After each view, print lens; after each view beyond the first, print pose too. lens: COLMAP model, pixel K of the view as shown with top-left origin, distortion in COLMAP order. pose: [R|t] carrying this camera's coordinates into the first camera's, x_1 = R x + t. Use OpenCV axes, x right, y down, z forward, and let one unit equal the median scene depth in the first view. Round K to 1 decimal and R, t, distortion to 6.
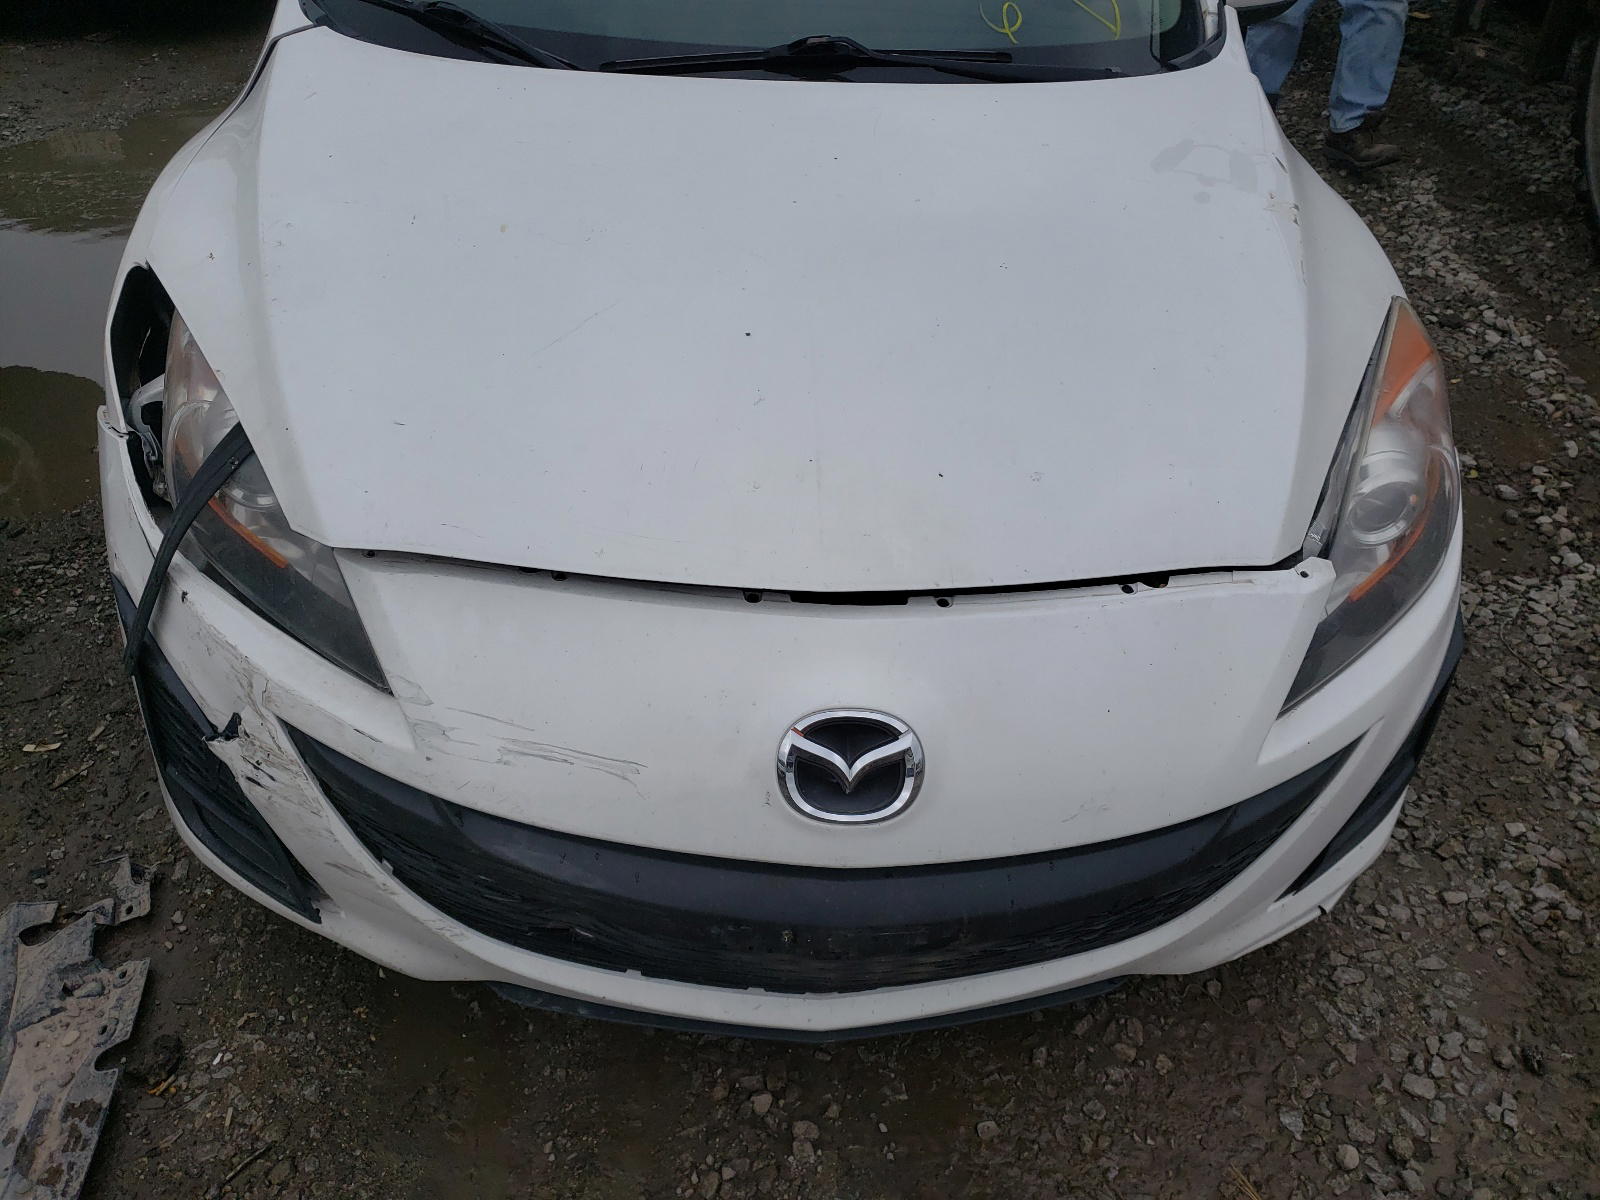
lens RADIAL K [[1283.6, 0, 804.2], [0, 1283.6, 643.5], [0, 0, 1]] dist [0.011339, 0.006567]
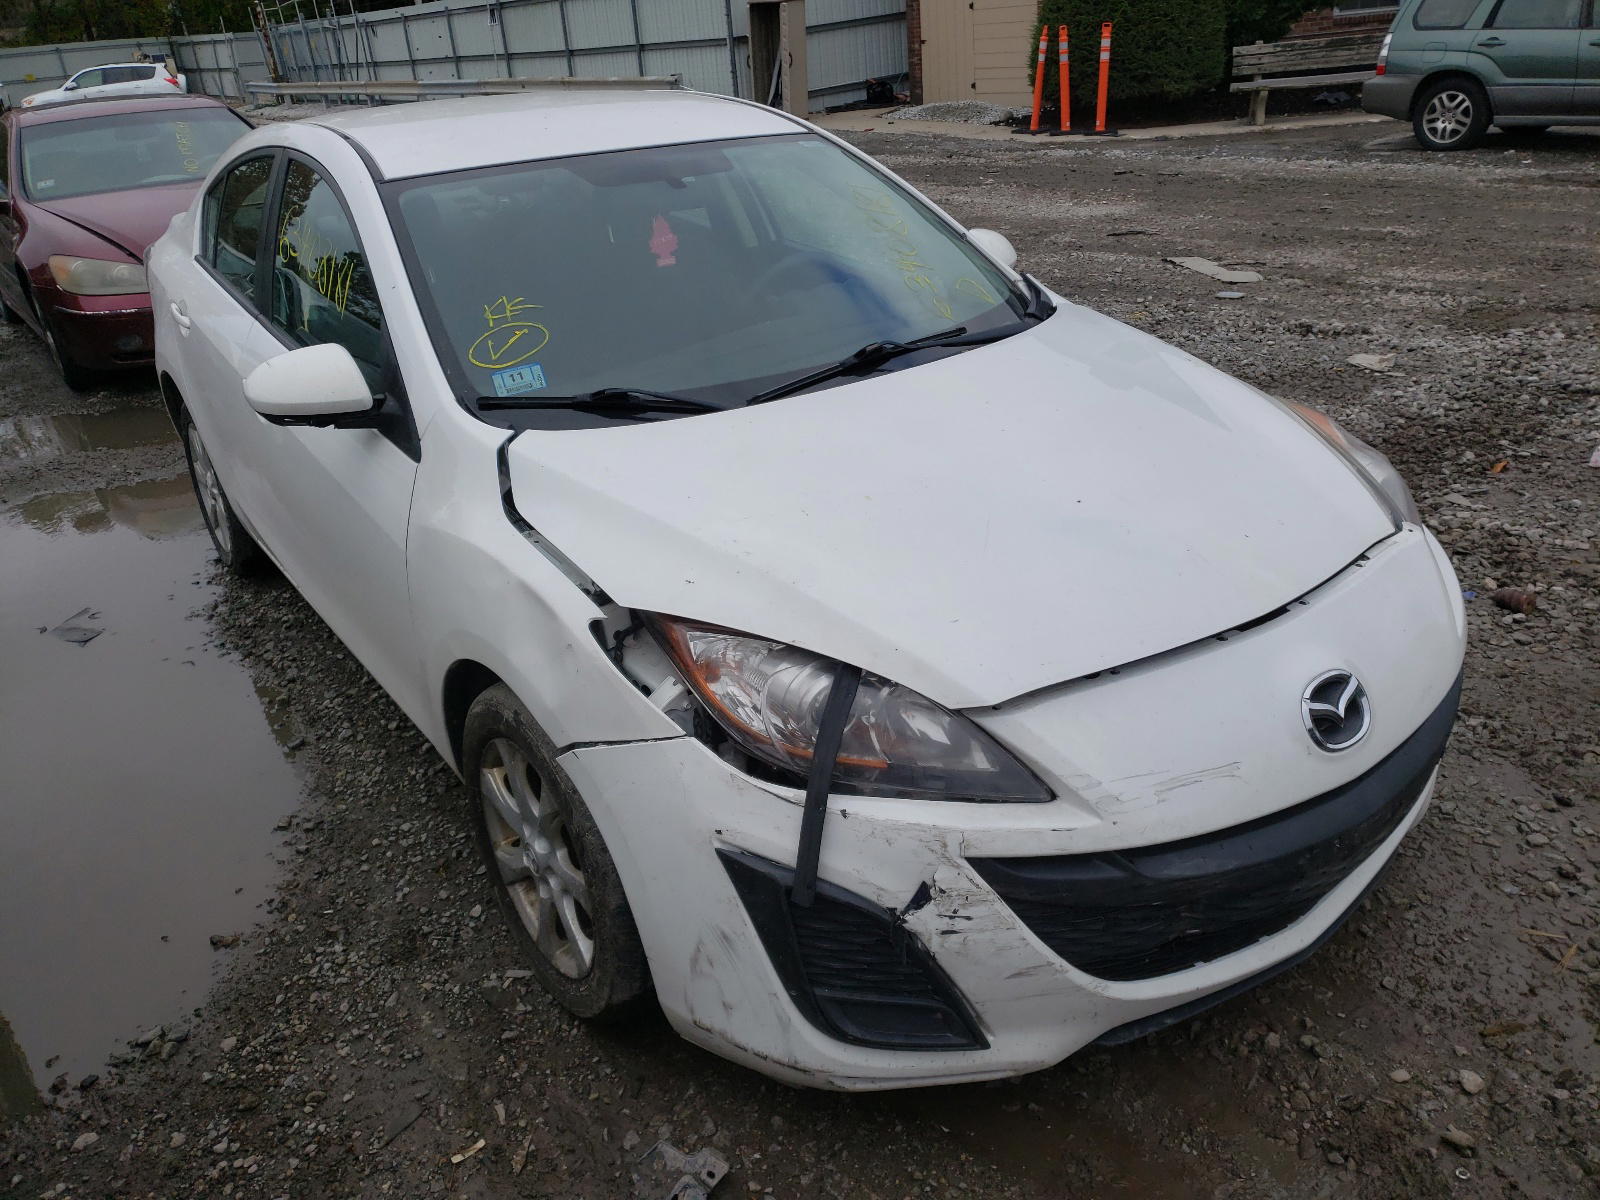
lens RADIAL K [[1283.6, 0, 804.2], [0, 1283.6, 643.5], [0, 0, 1]] dist [0.011339, 0.006567]
pose [[0.823739, -0.321584, 0.466944, -0.968731], [0.428482, 0.892439, -0.141266, -0.023179], [-0.371290, 0.316444, 0.872930, -0.098274]]
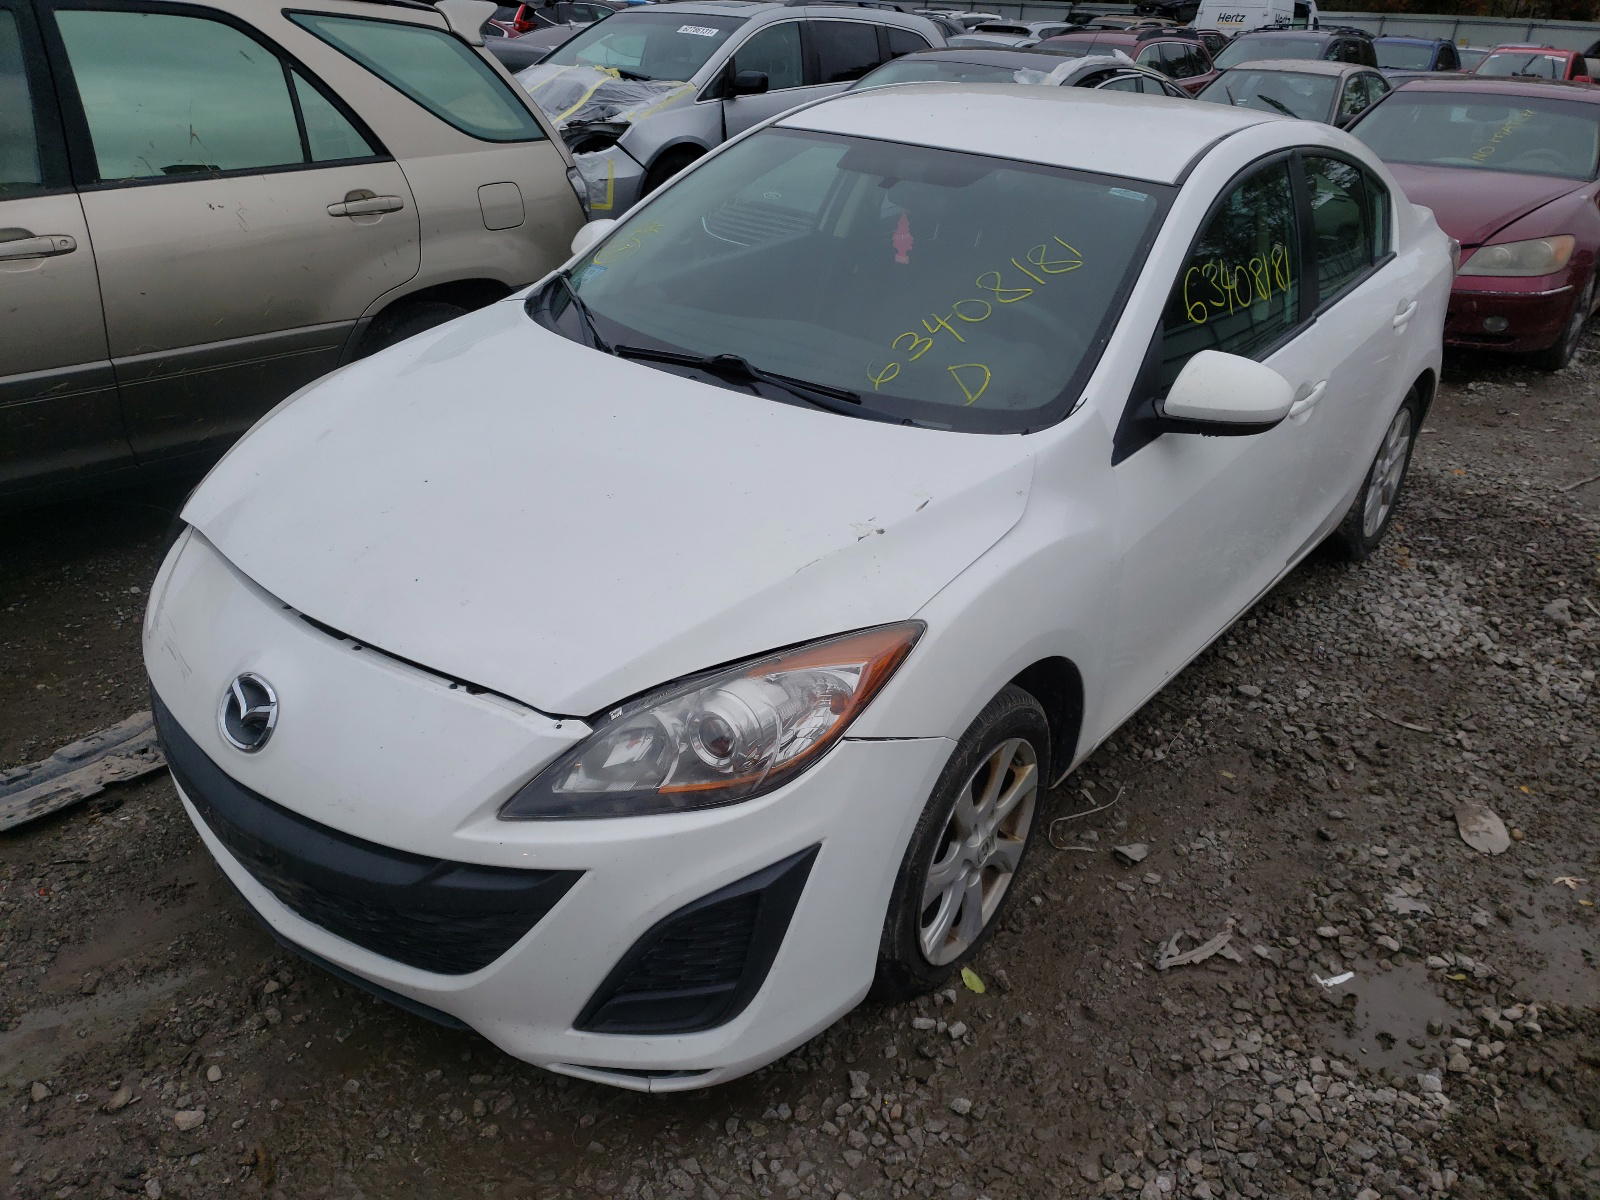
lens RADIAL K [[1283.6, 0, 804.2], [0, 1283.6, 643.5], [0, 0, 1]] dist [0.011339, 0.006567]
pose [[0.750668, 0.295488, -0.590918, 1.216190], [-0.437394, 0.892604, -0.109293, -0.087658], [0.495161, 0.340507, 0.799294, 0.031182]]
